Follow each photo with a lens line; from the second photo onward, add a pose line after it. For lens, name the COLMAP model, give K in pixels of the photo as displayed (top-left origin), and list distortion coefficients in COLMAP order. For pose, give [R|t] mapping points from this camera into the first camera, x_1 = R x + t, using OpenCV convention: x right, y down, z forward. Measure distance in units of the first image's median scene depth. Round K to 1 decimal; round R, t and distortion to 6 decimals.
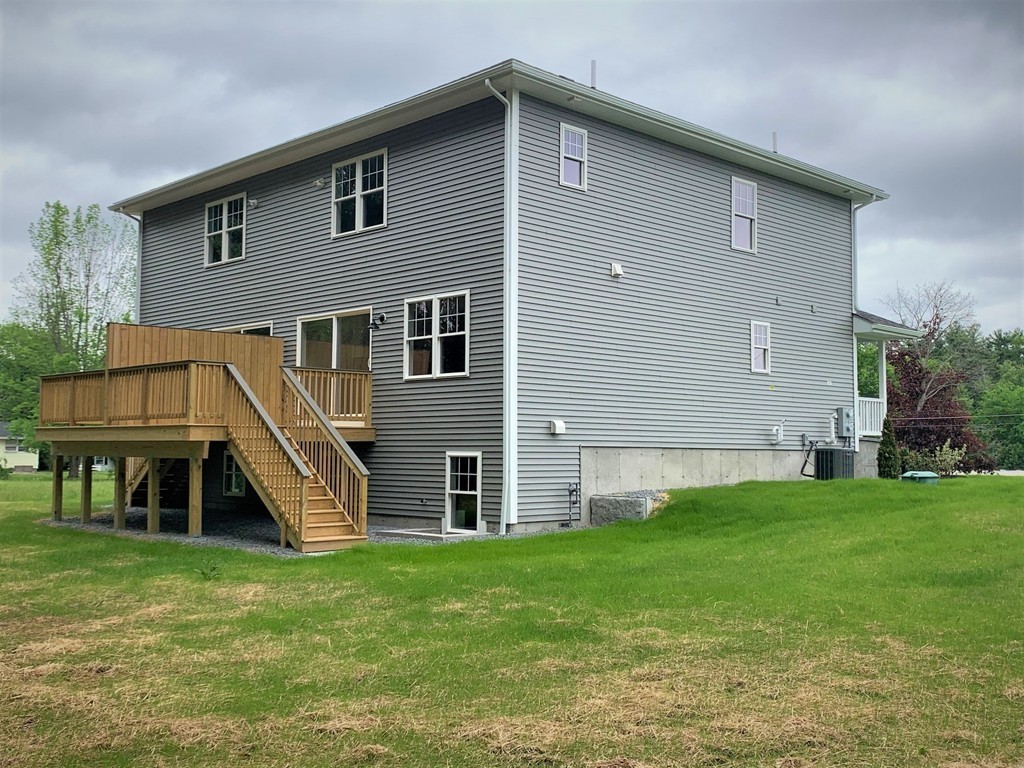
lens RADIAL K [[1080.0, 0, 511.8], [0, 1080.0, 381.1], [0, 0, 1]] dist [0.026905, 0.000000]
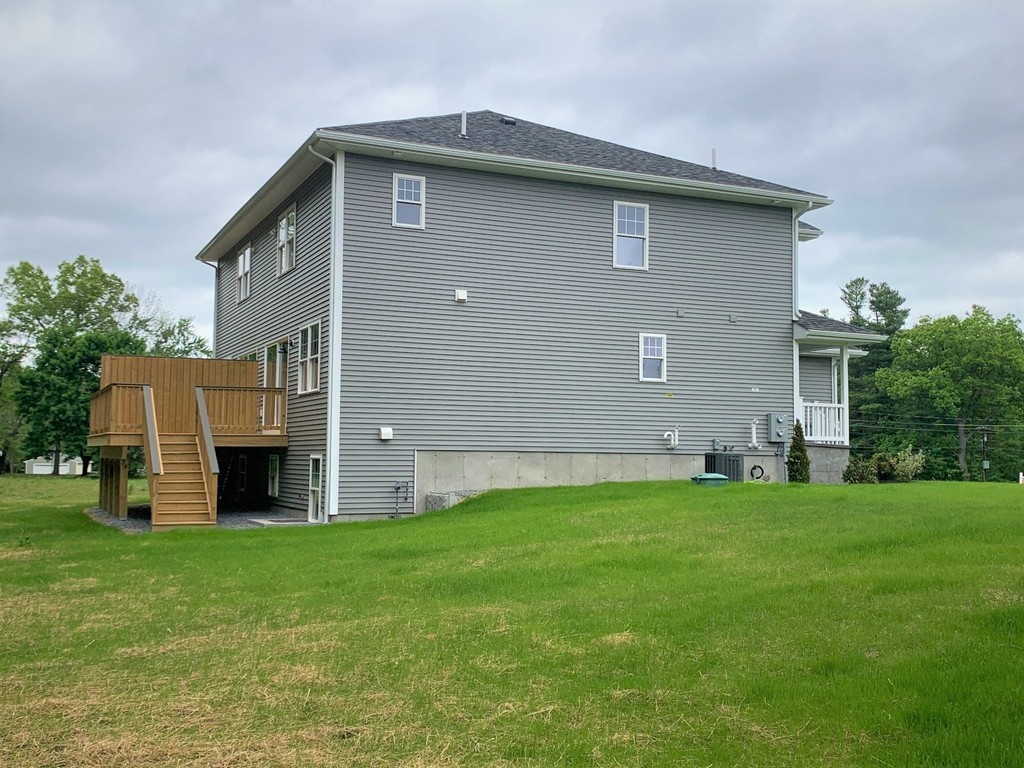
lens RADIAL K [[1080.0, 0, 512.1], [0, 1080.0, 385.0], [0, 0, 1]] dist [0.026905, 0.000000]
pose [[0.945672, -0.020715, -0.324460, 0.476981], [0.019104, 0.999784, -0.008149, 0.001677], [0.324559, 0.001508, 0.945864, -0.056496]]
